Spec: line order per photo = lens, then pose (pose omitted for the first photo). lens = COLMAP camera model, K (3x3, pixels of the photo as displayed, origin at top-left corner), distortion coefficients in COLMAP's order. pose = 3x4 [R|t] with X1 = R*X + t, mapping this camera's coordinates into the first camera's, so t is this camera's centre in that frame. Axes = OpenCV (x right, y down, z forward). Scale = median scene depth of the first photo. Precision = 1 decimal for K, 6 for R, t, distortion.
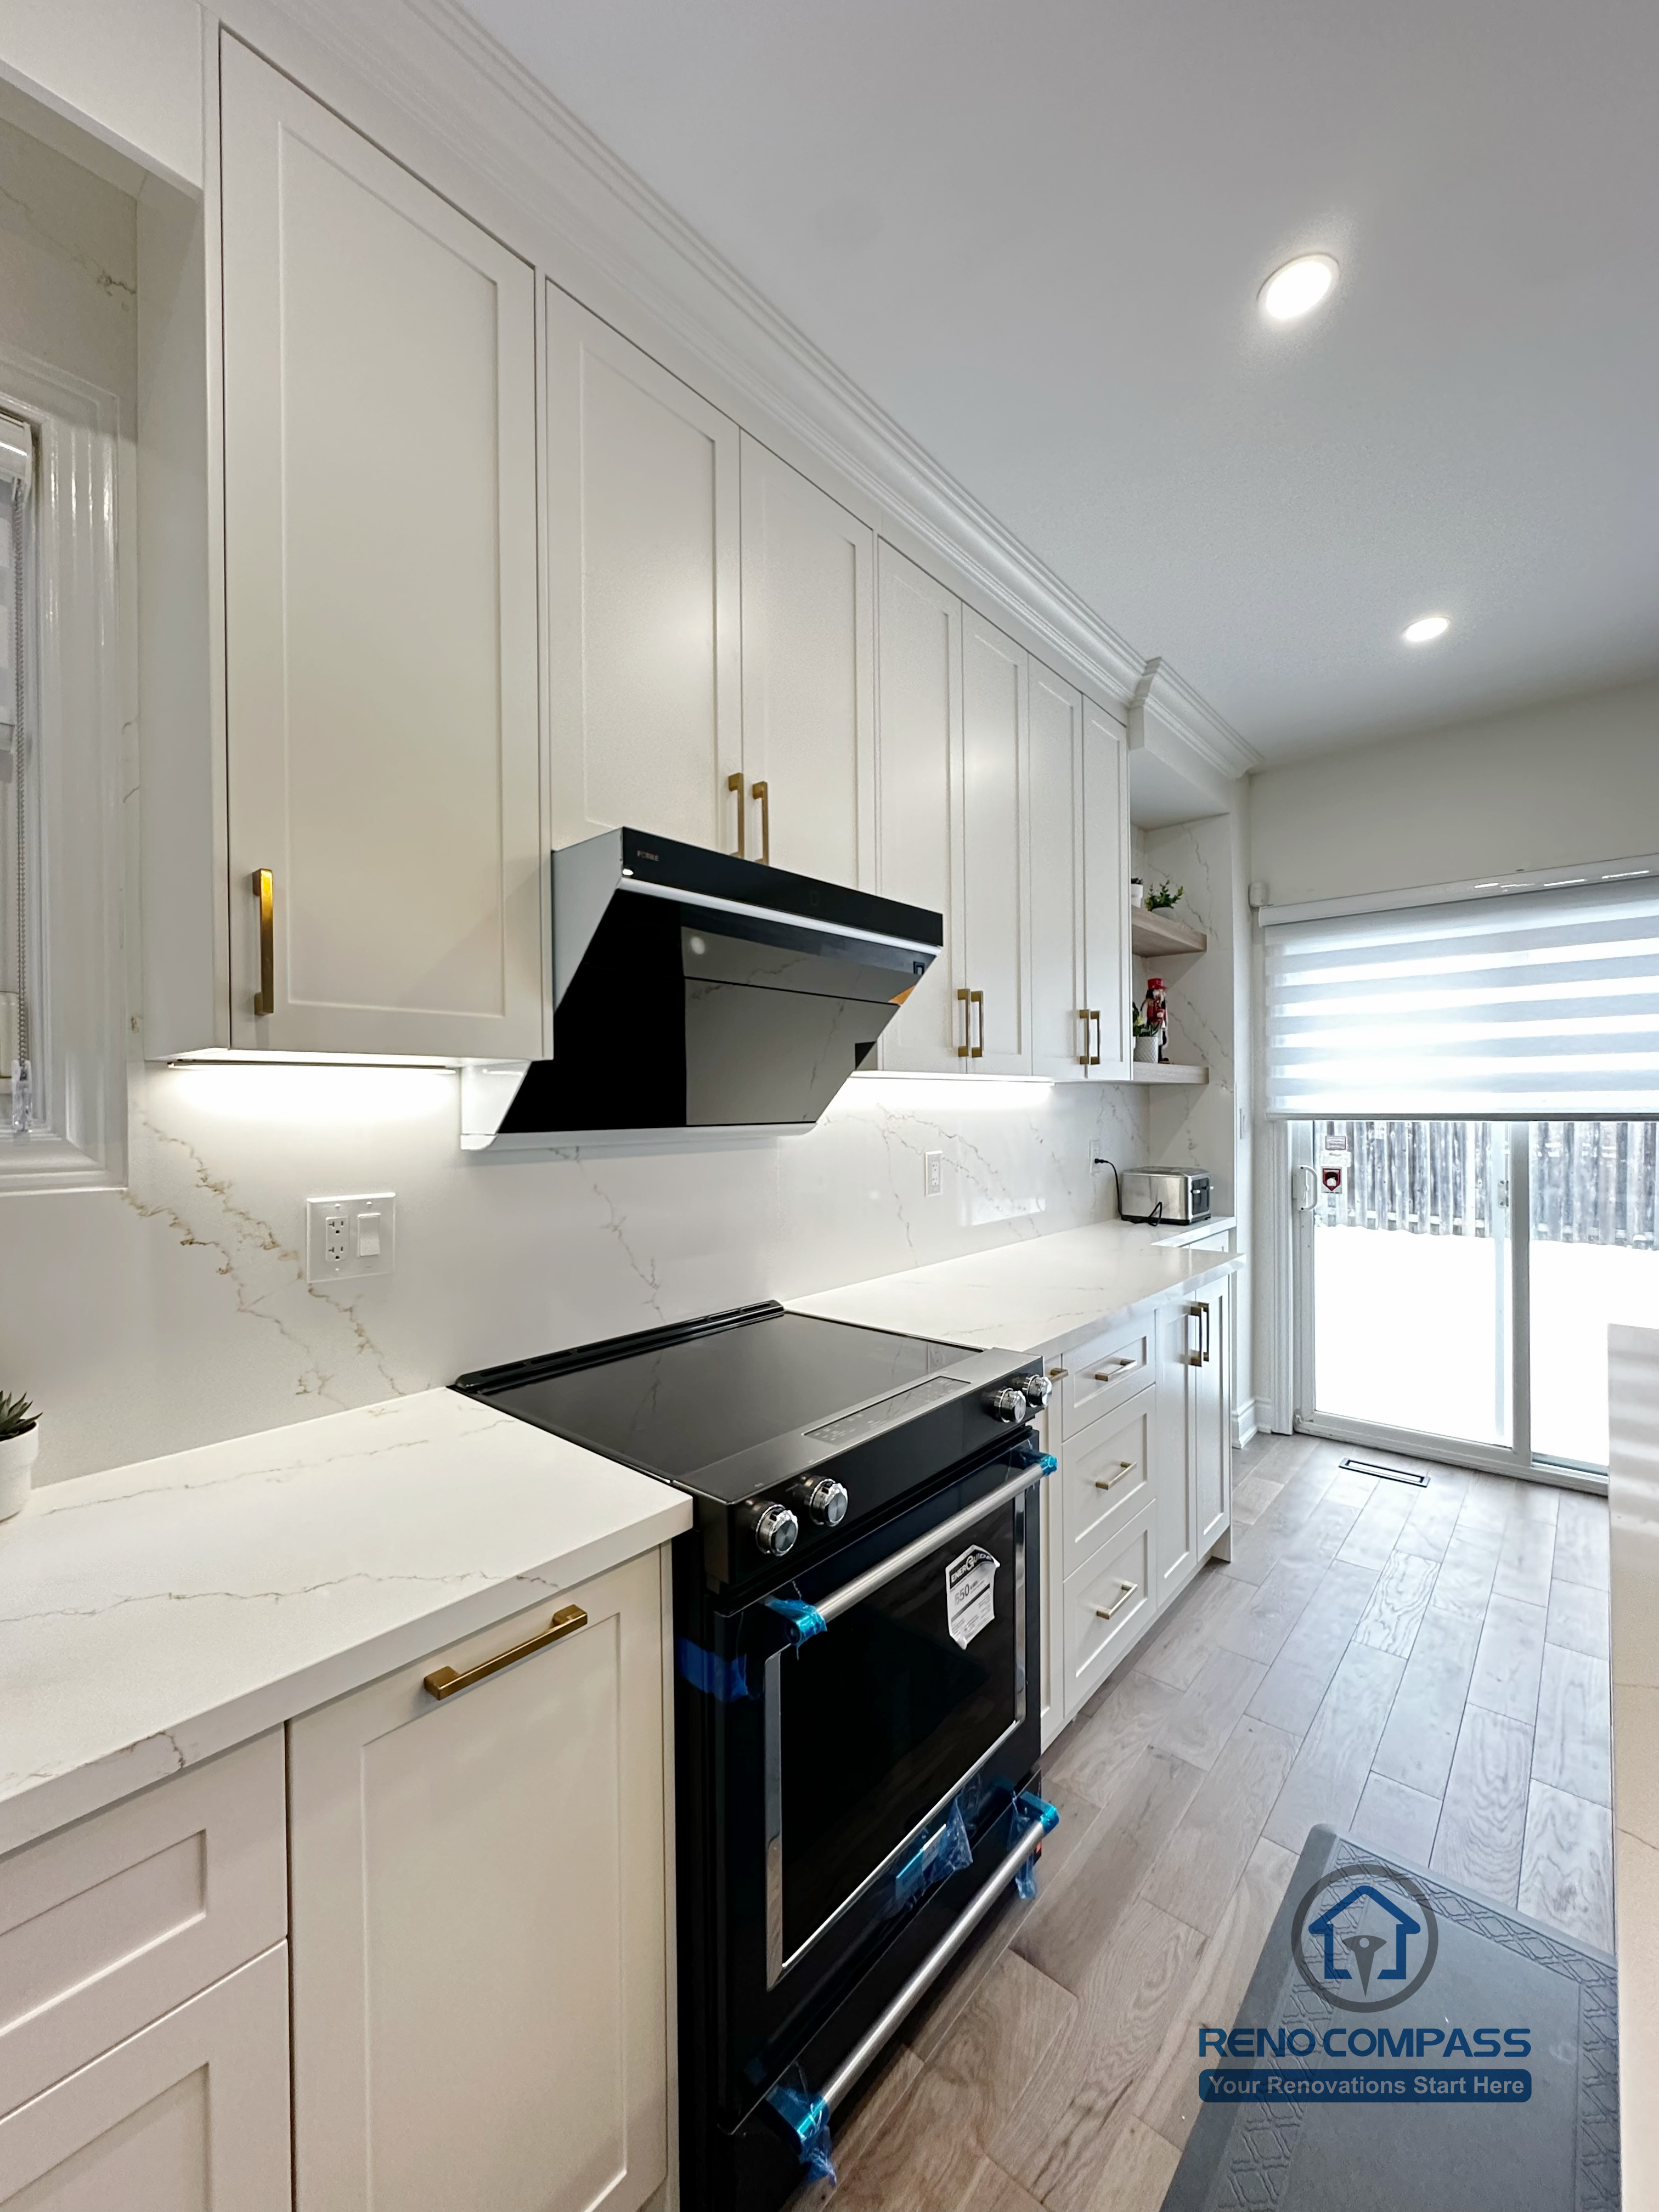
lens RADIAL K [[883.9, 0, 825.9], [0, 883.9, 1107.8], [0, 0, 1]] dist [-0.005522, 0.001635]
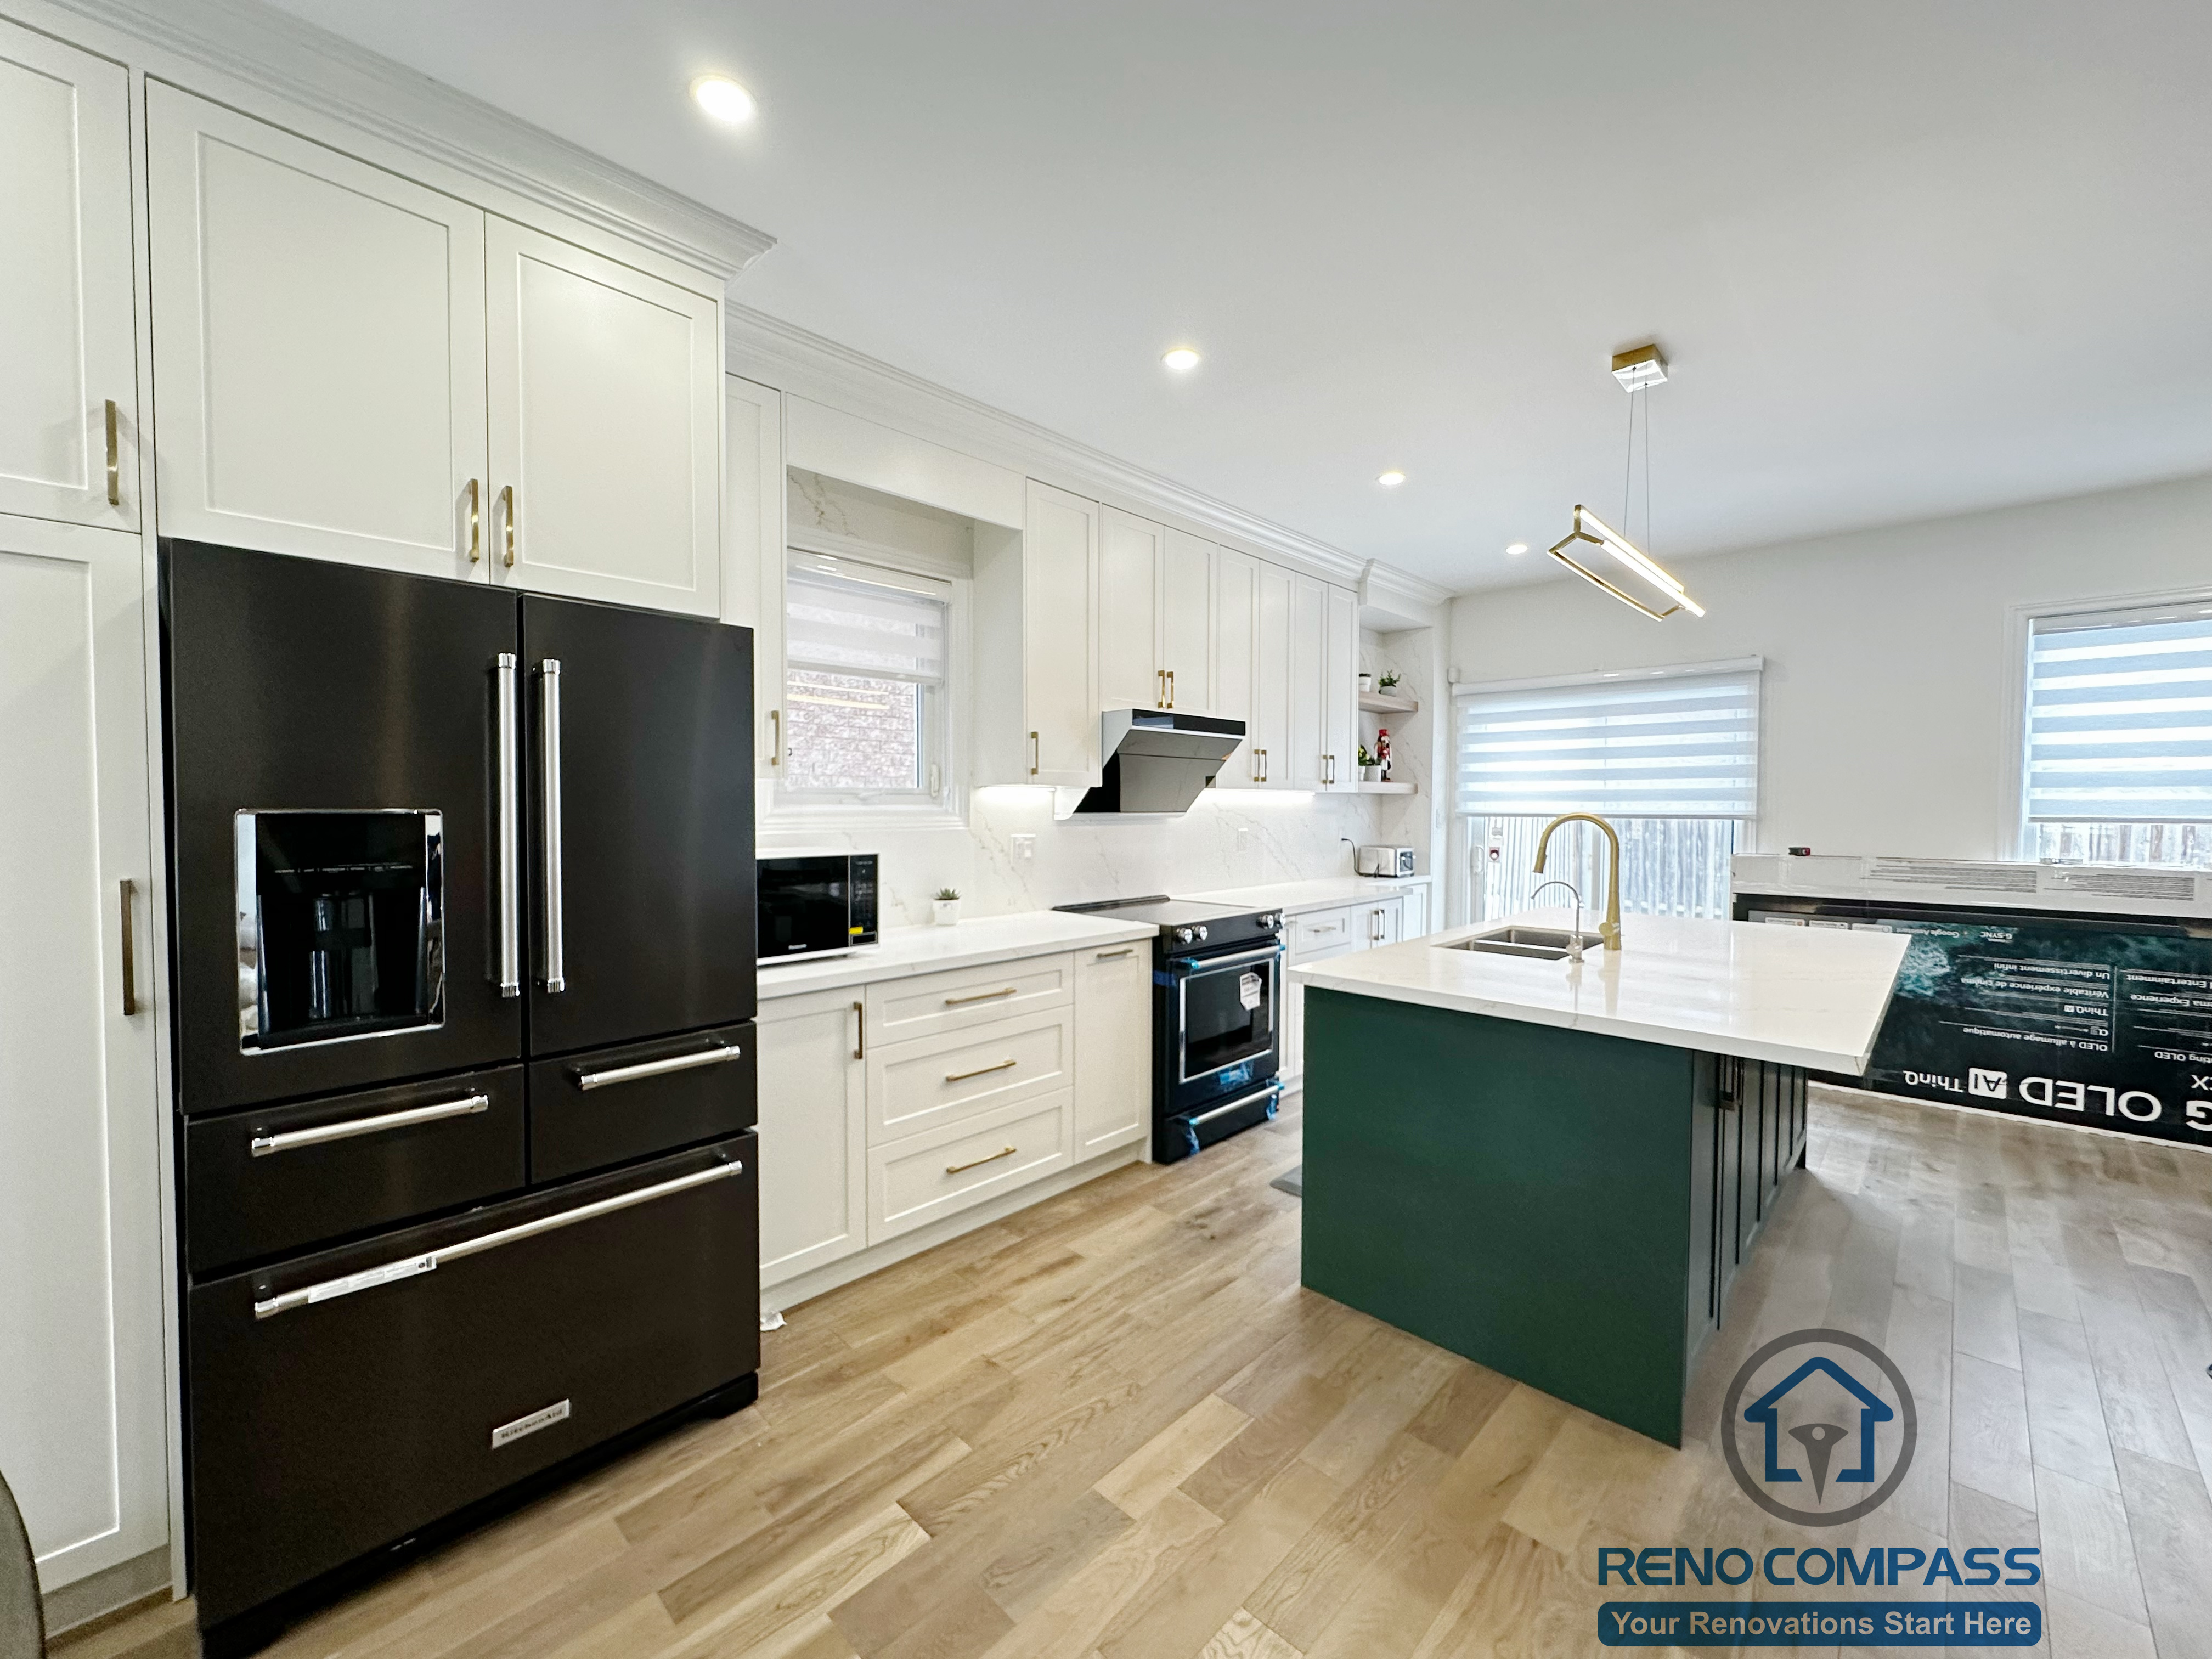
lens RADIAL K [[883.9, 0, 1102.3], [0, 883.9, 830.7], [0, 0, 1]] dist [-0.005522, 0.001635]
pose [[0.998454, 0.013203, -0.053997, -0.113520], [-0.011776, 0.999575, 0.026665, 0.008262], [0.054326, -0.025988, 0.998185, -1.328052]]
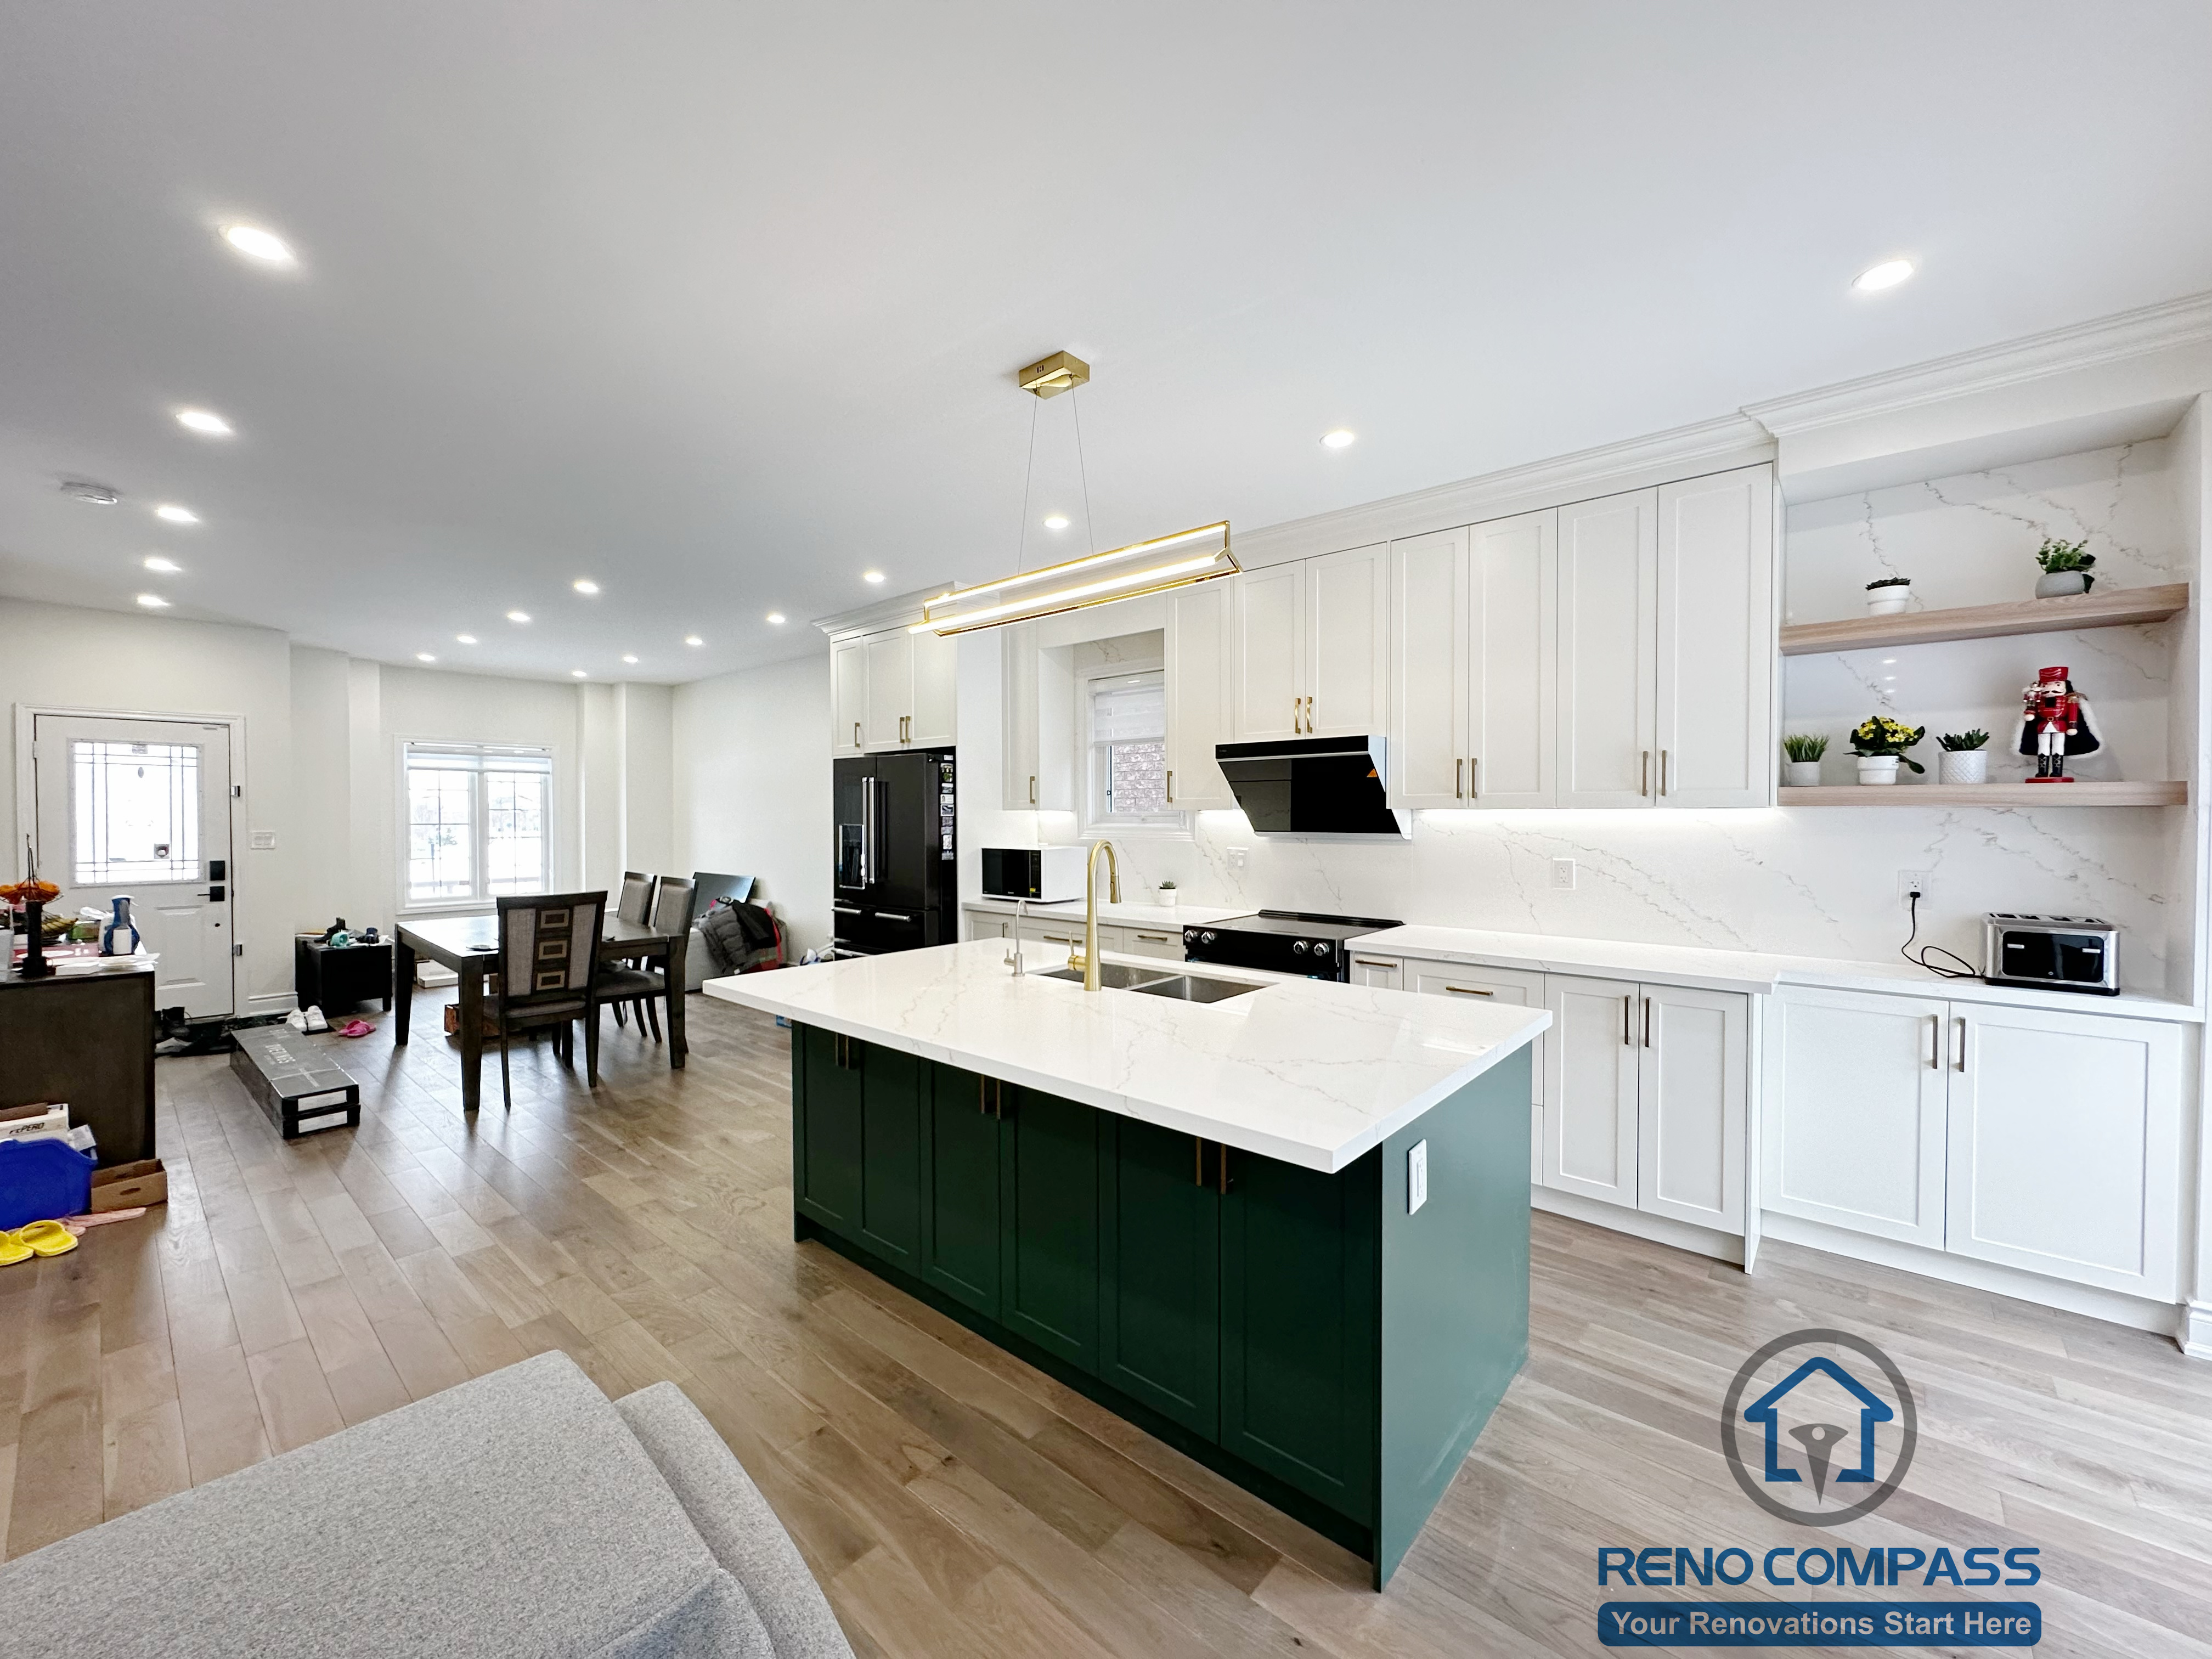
lens RADIAL K [[883.9, 0, 1106.6], [0, 883.9, 830.0], [0, 0, 1]] dist [-0.005522, 0.001635]
pose [[0.007294, 0.030742, -0.999501, 2.235472], [-0.000668, 0.999527, 0.030737, -0.057417], [0.999973, 0.000444, 0.007311, 0.362633]]
